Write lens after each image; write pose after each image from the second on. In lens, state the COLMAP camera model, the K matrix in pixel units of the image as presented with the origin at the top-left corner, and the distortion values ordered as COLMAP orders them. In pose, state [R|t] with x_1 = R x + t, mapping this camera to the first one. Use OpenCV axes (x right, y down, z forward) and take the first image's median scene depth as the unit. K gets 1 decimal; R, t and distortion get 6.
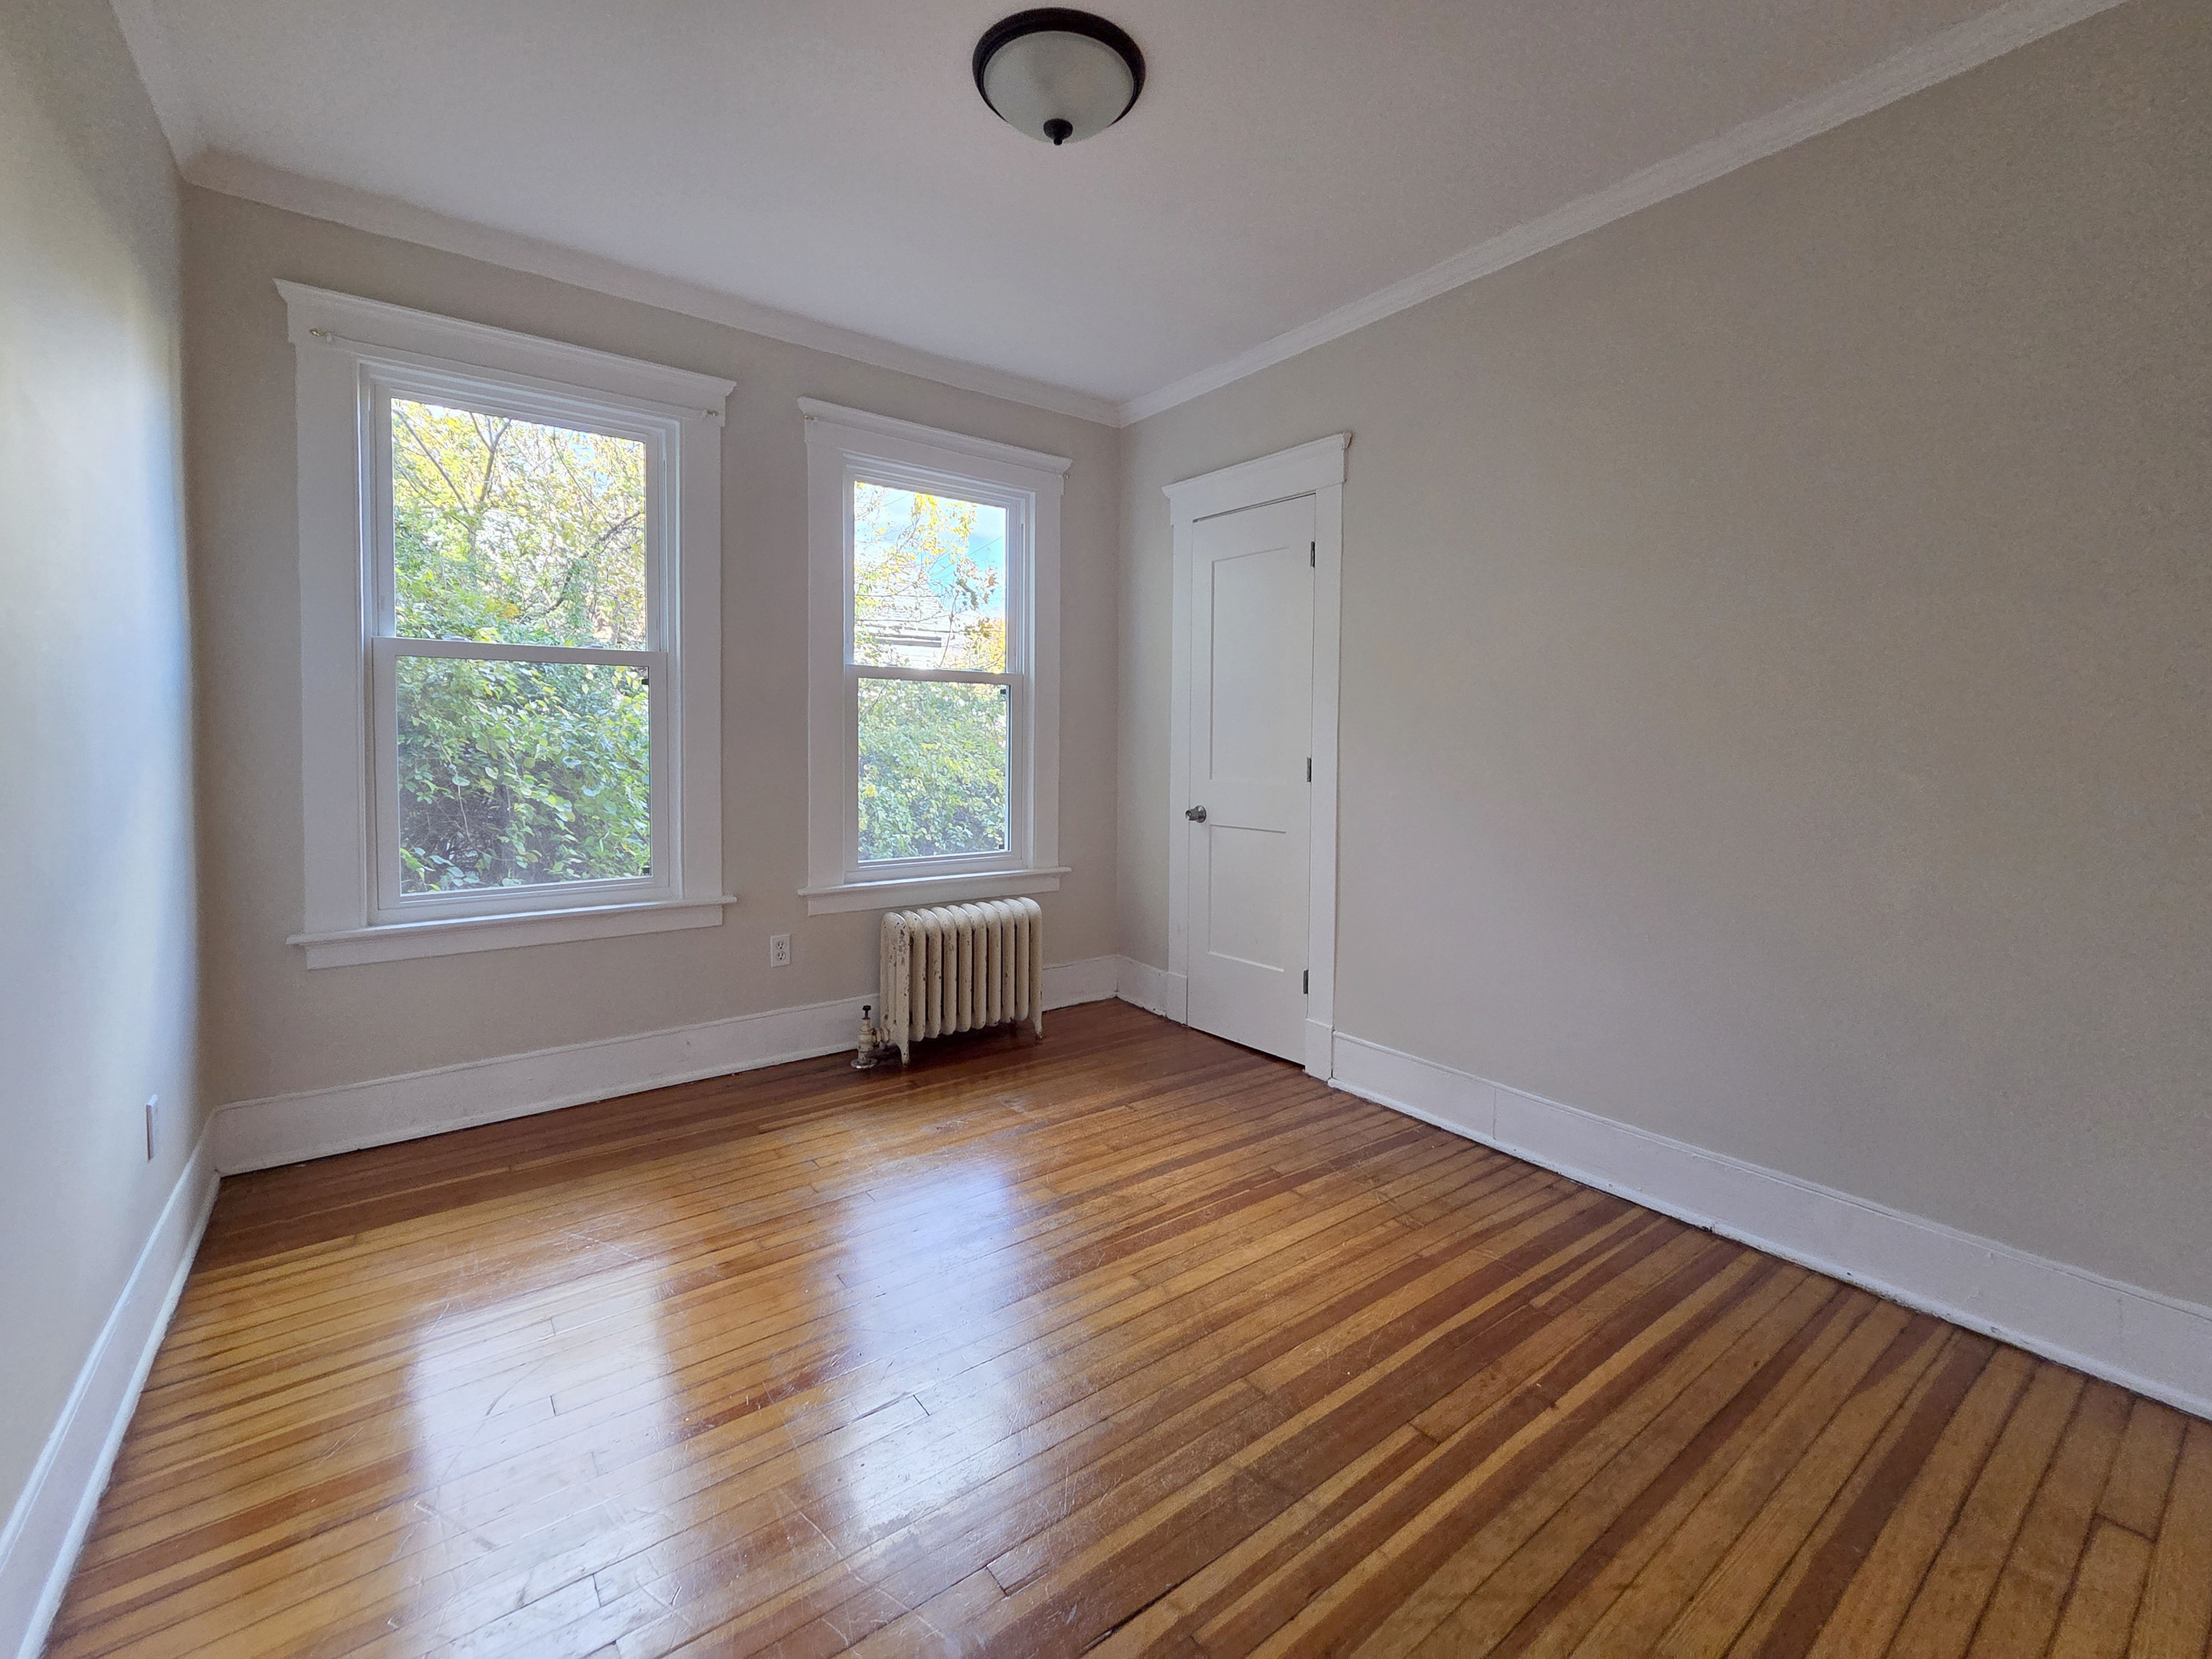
lens RADIAL K [[943.7, 0, 1080.0], [0, 943.7, 797.5], [0, 0, 1]] dist [0.000313, -0.000878]
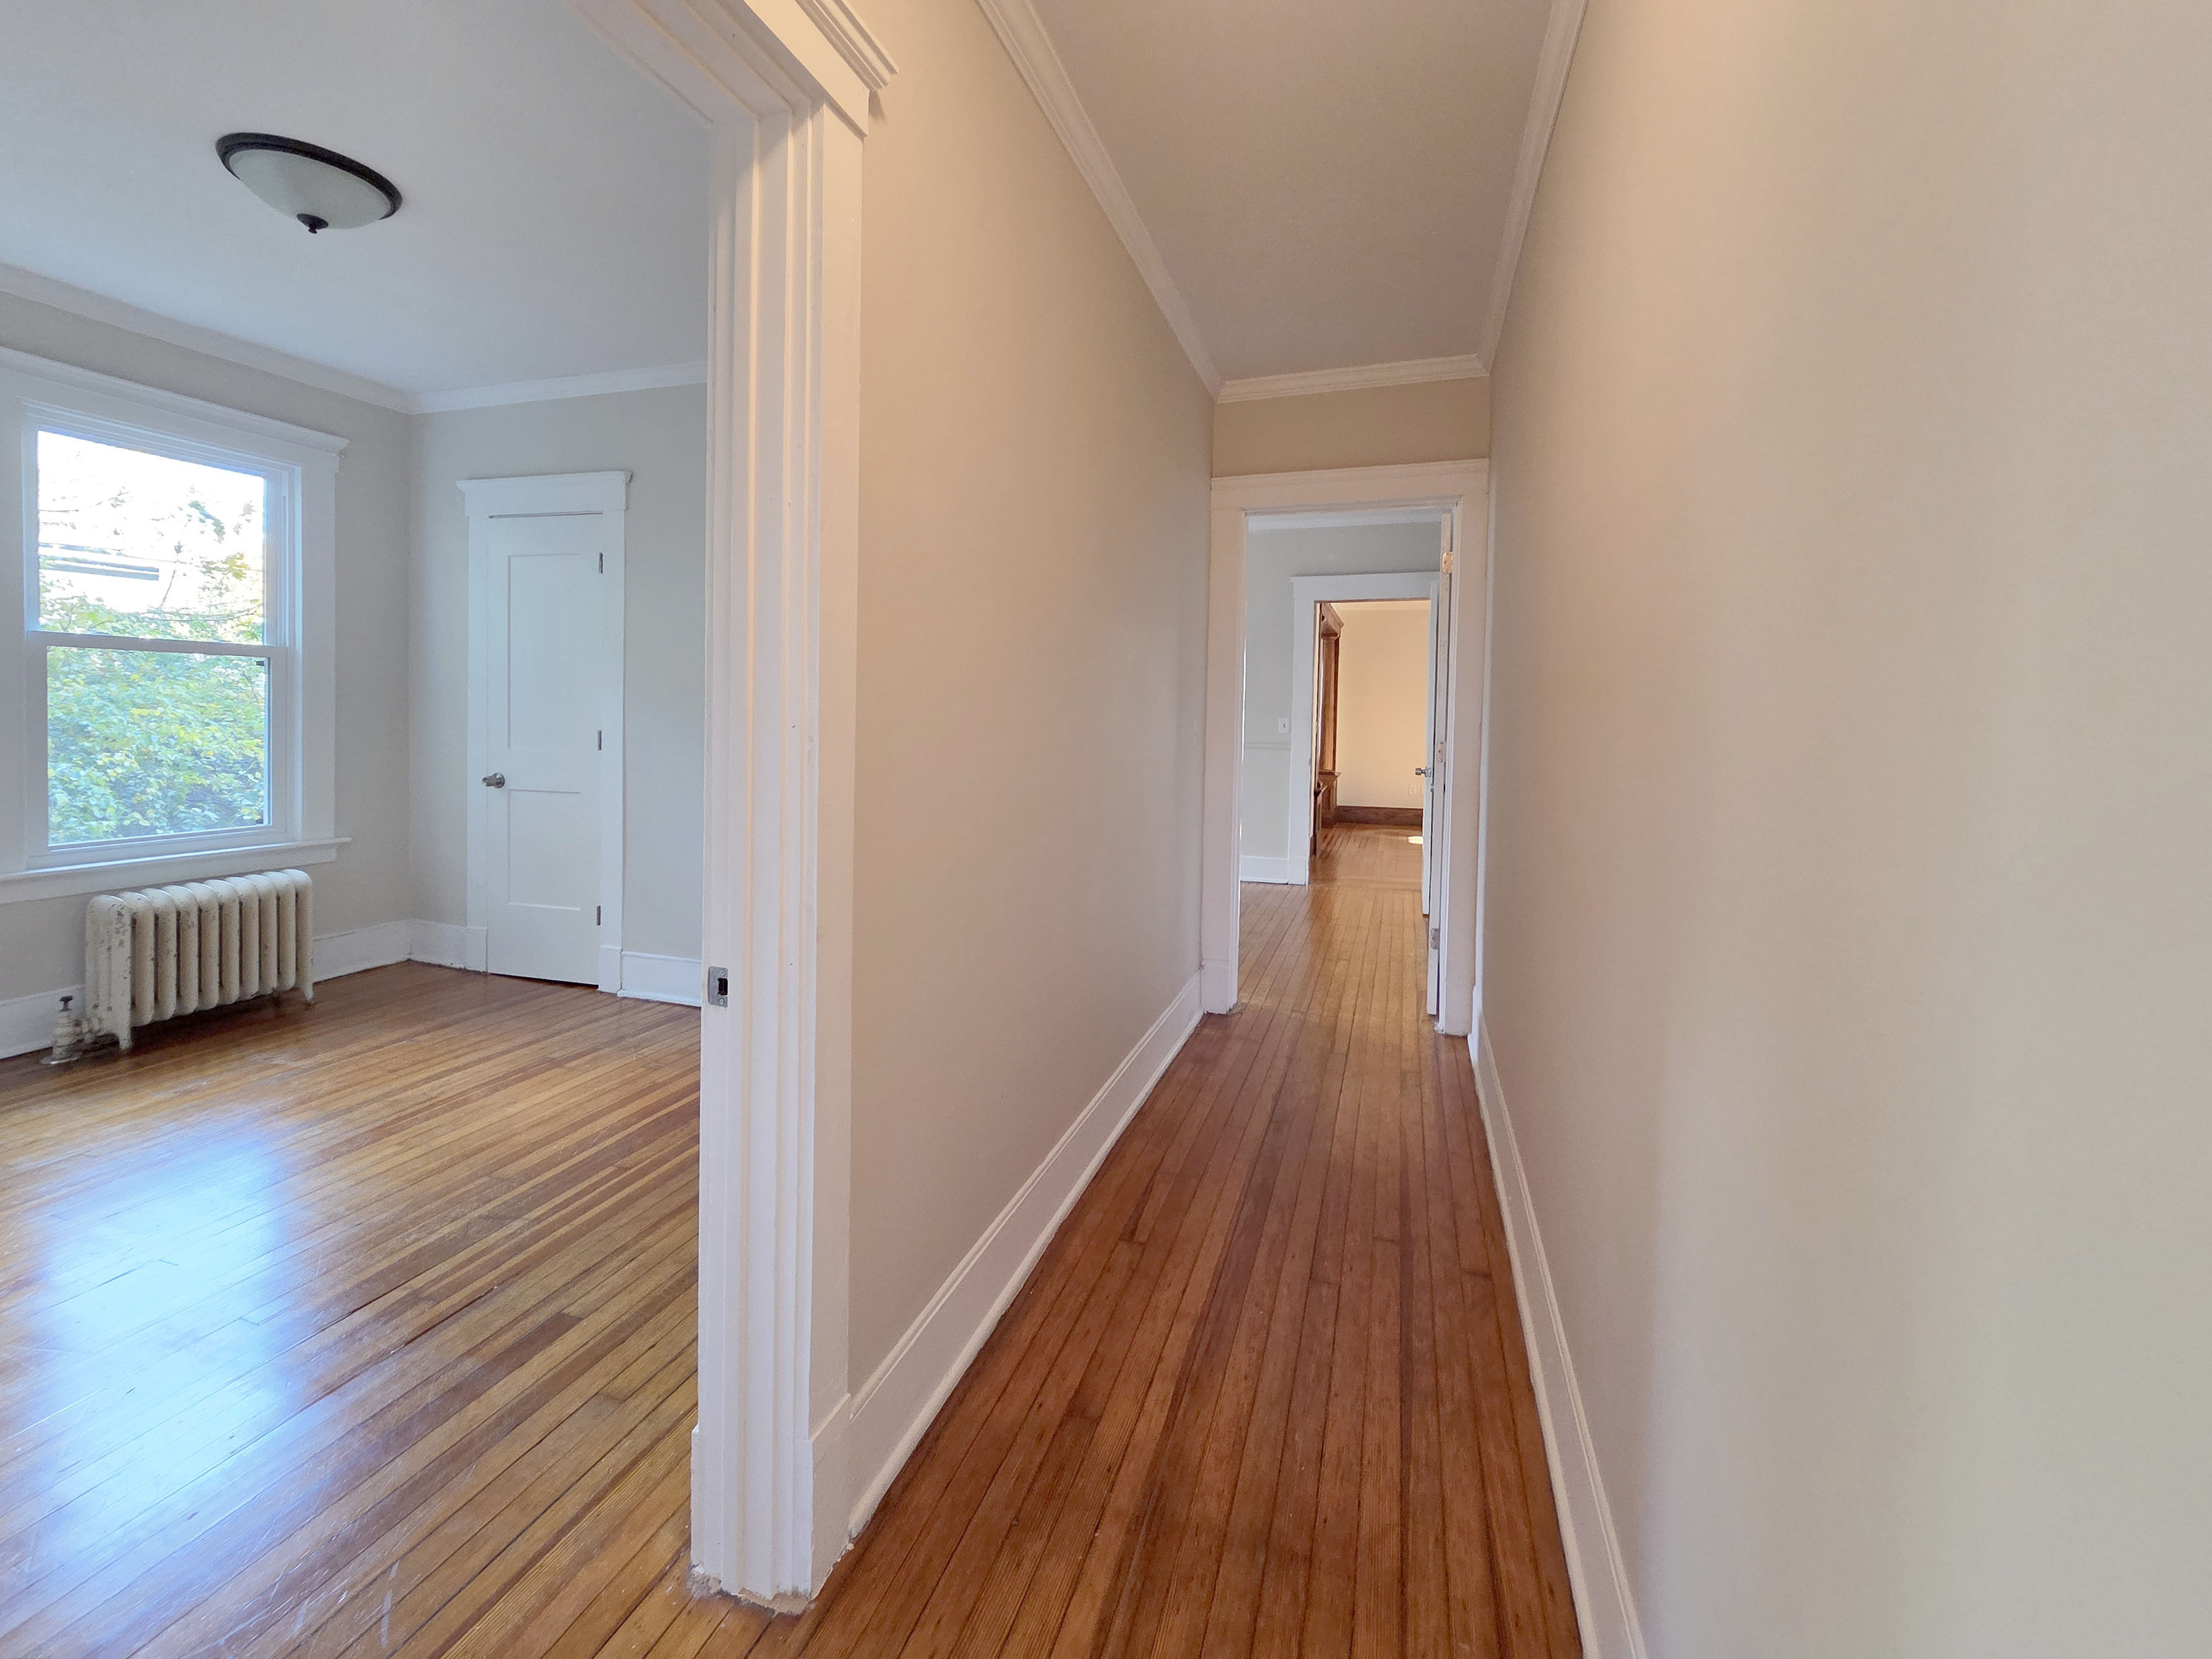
lens RADIAL K [[935.3, 0, 1119.9], [0, 935.3, 743.7], [0, 0, 1]] dist [-0.000330, -0.001876]
pose [[0.792509, -0.009240, 0.609790, 0.040182], [0.021955, 0.999669, -0.013385, 0.005600], [-0.609465, 0.023996, 0.792450, -0.367718]]
